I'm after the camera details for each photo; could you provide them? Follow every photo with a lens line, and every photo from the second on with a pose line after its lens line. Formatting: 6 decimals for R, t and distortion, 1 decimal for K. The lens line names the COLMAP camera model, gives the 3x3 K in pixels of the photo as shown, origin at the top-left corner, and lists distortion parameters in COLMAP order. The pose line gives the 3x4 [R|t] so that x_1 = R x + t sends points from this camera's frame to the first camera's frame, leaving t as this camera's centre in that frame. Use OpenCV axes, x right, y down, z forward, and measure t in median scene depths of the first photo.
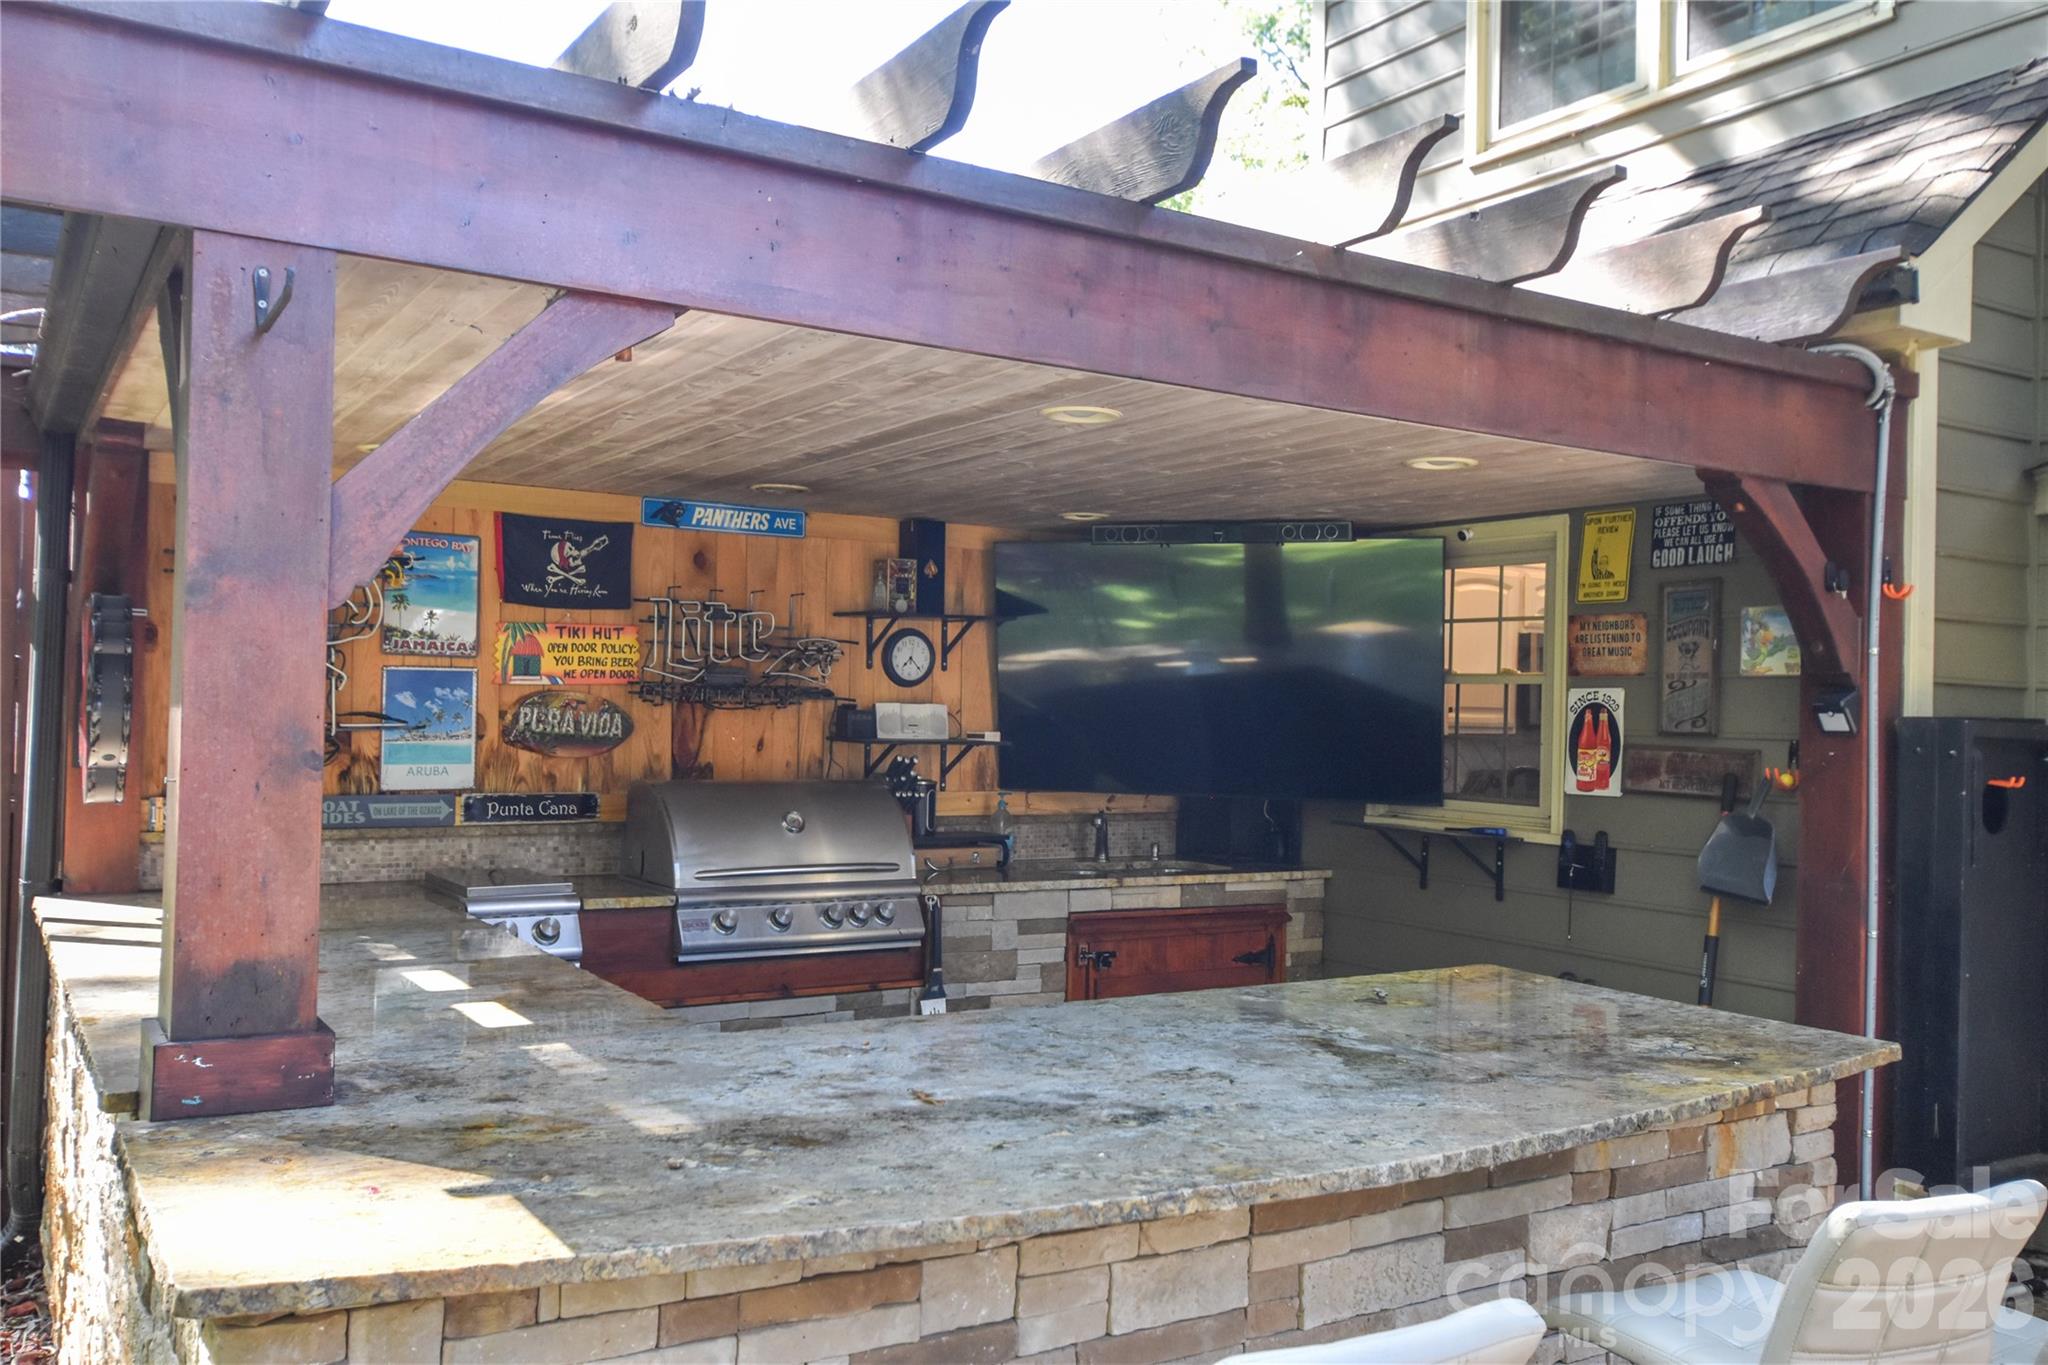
lens RADIAL K [[1671.2, 0, 1030.8], [0, 1671.2, 681.1], [0, 0, 1]] dist [0.029850, 0.001303]
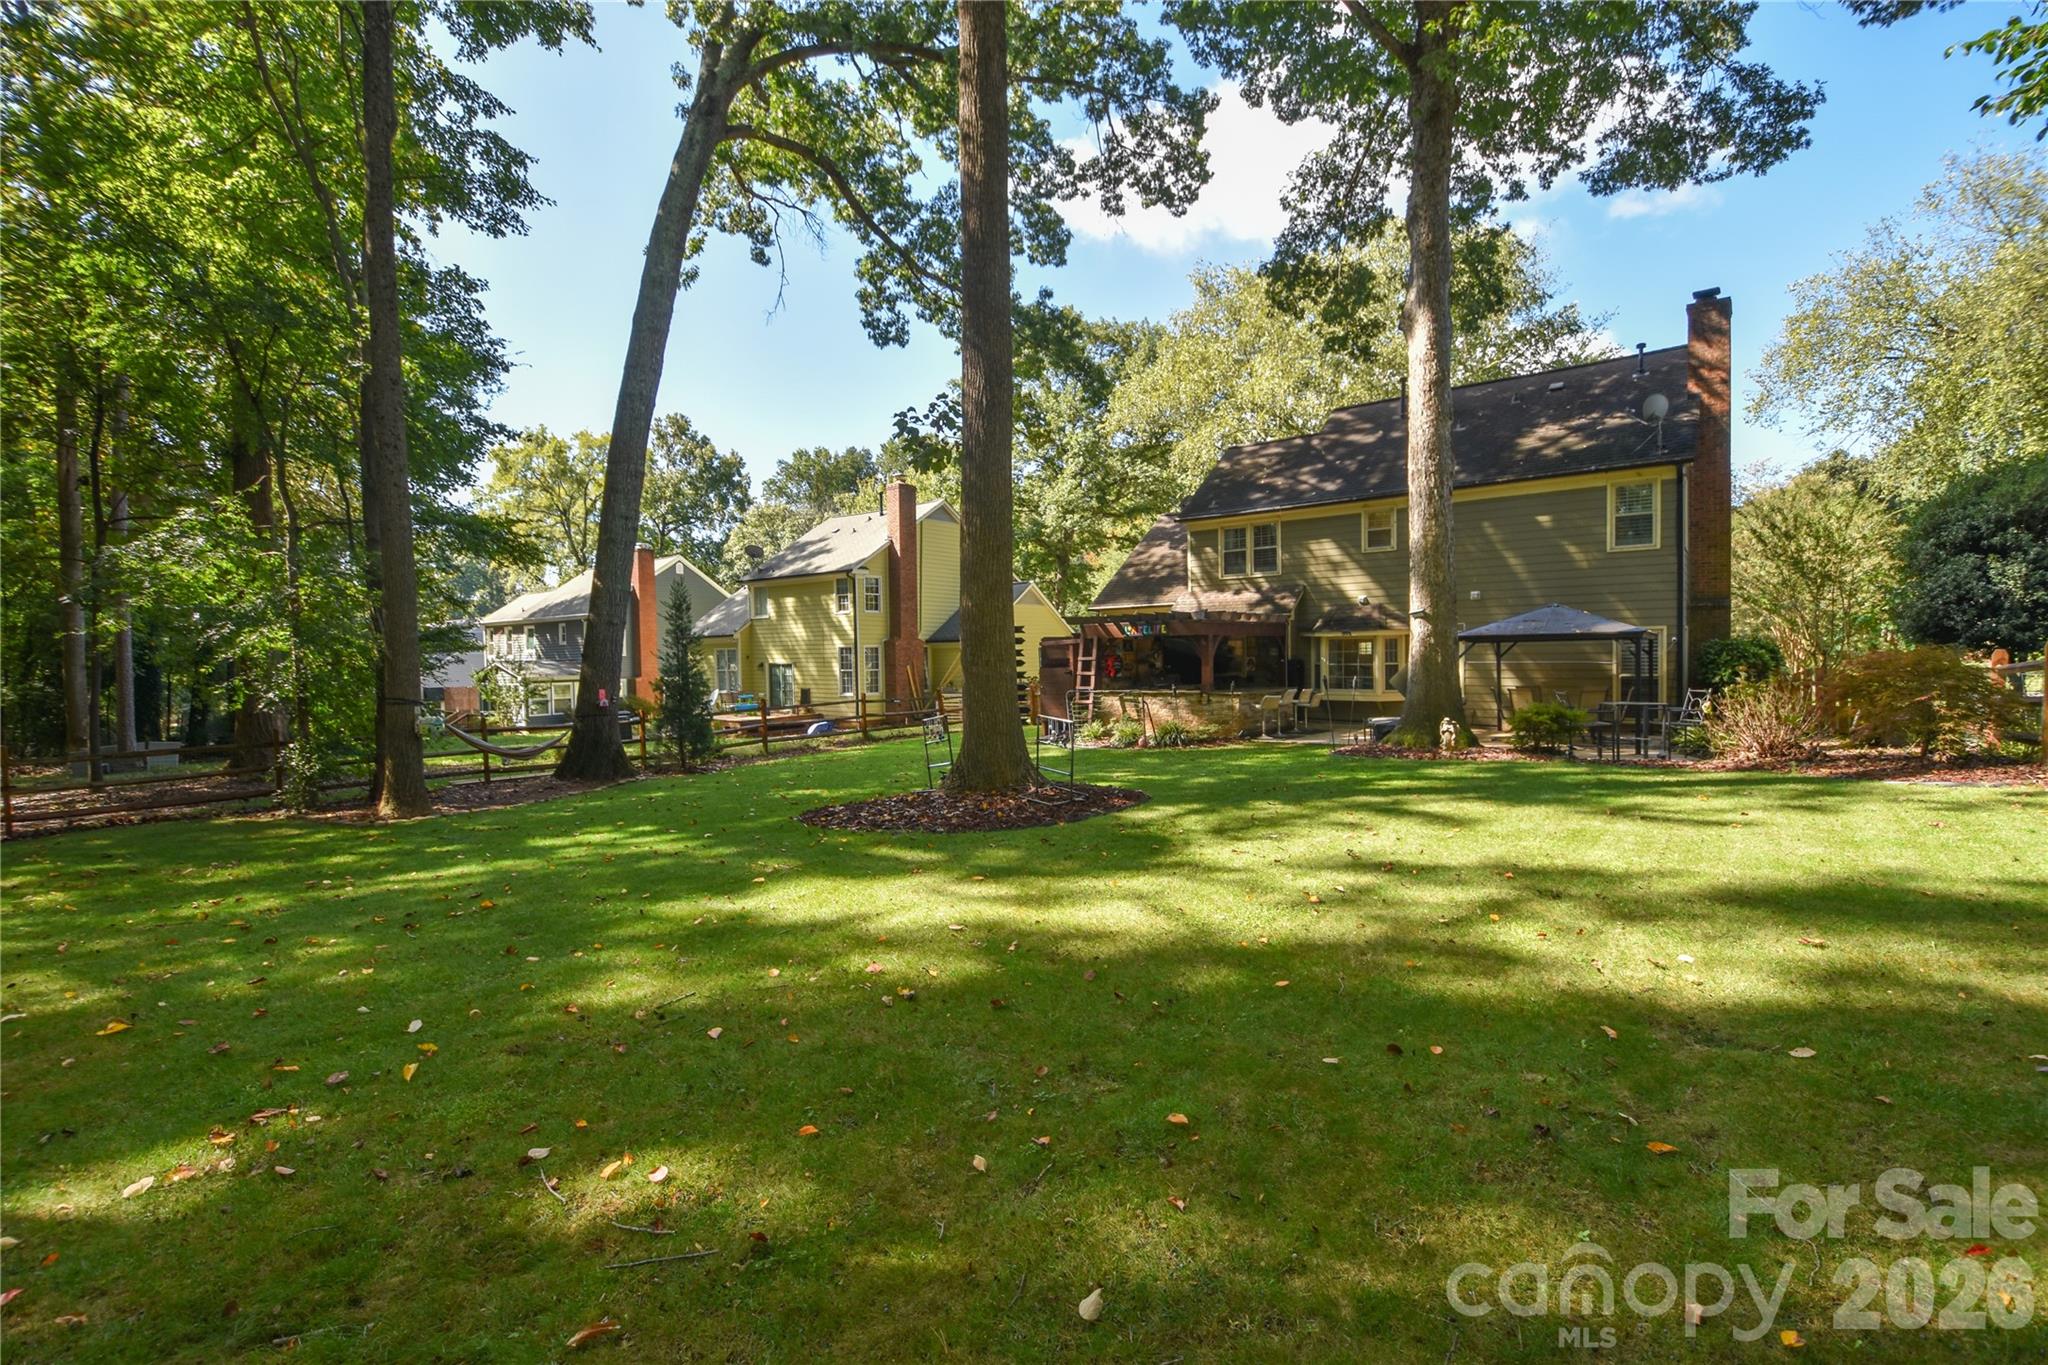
lens RADIAL K [[896.3, 0, 1033.9], [0, 896.3, 681.3], [0, 0, 1]] dist [0.013684, -0.019556]
pose [[0.944365, -0.049870, 0.325096, -2.191397], [0.033277, 0.997853, 0.056405, -0.167136], [-0.327211, -0.042449, 0.943997, -2.912891]]
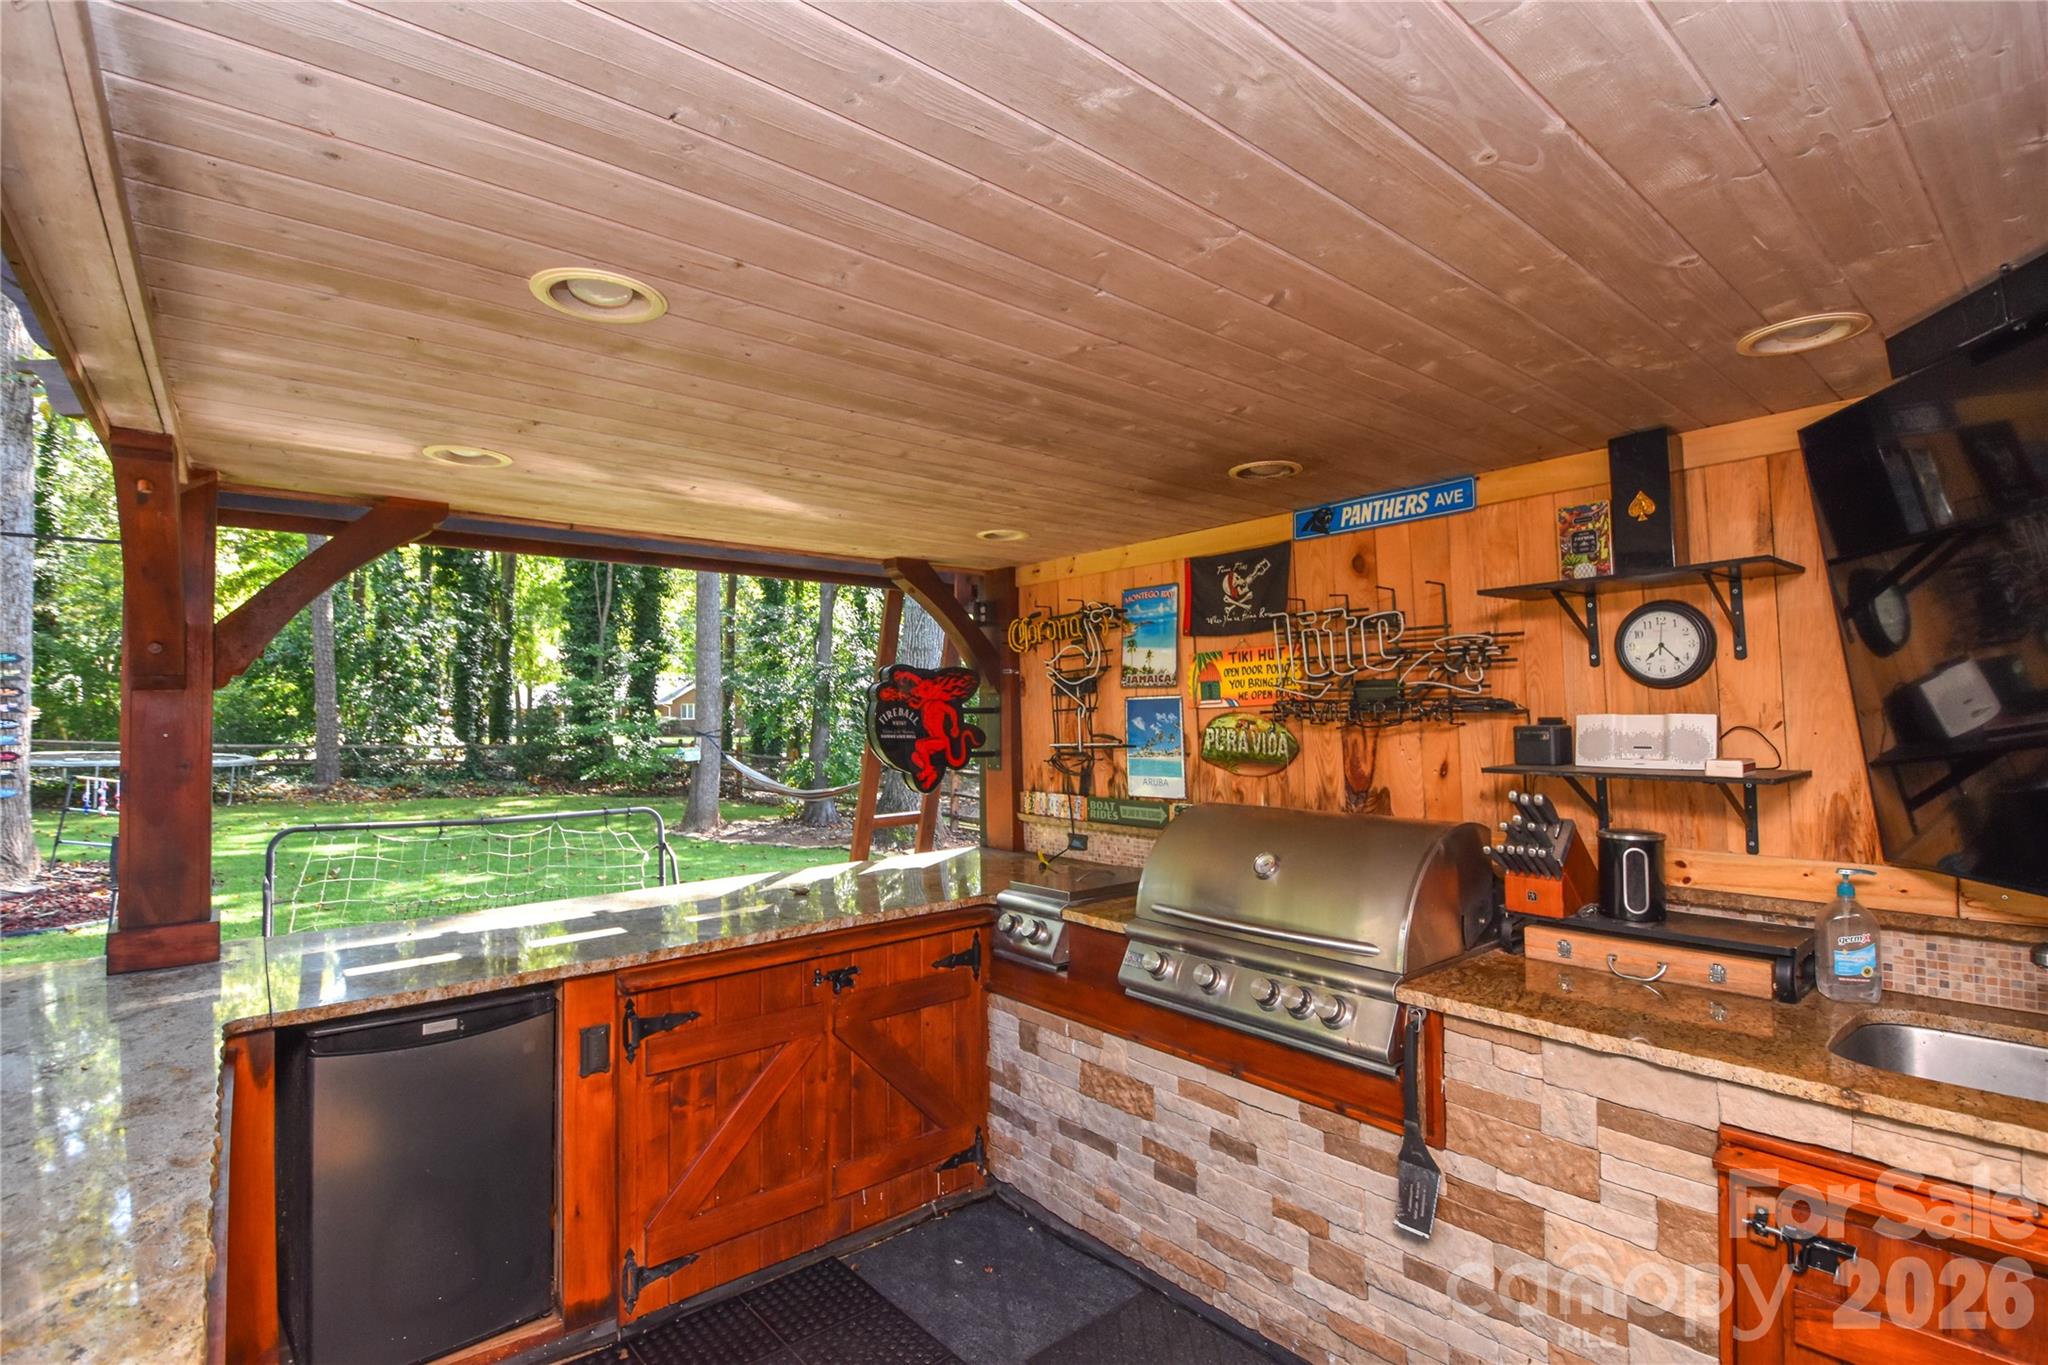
lens RADIAL K [[945.5, 0, 1024.0], [0, 945.5, 682.5], [0, 0, 1]] dist [-0.006787, -0.001195]
pose [[0.125606, -0.056806, -0.990452, 0.331150], [0.030682, 0.998104, -0.053354, 0.016312], [0.991606, -0.023688, 0.127111, 0.878812]]
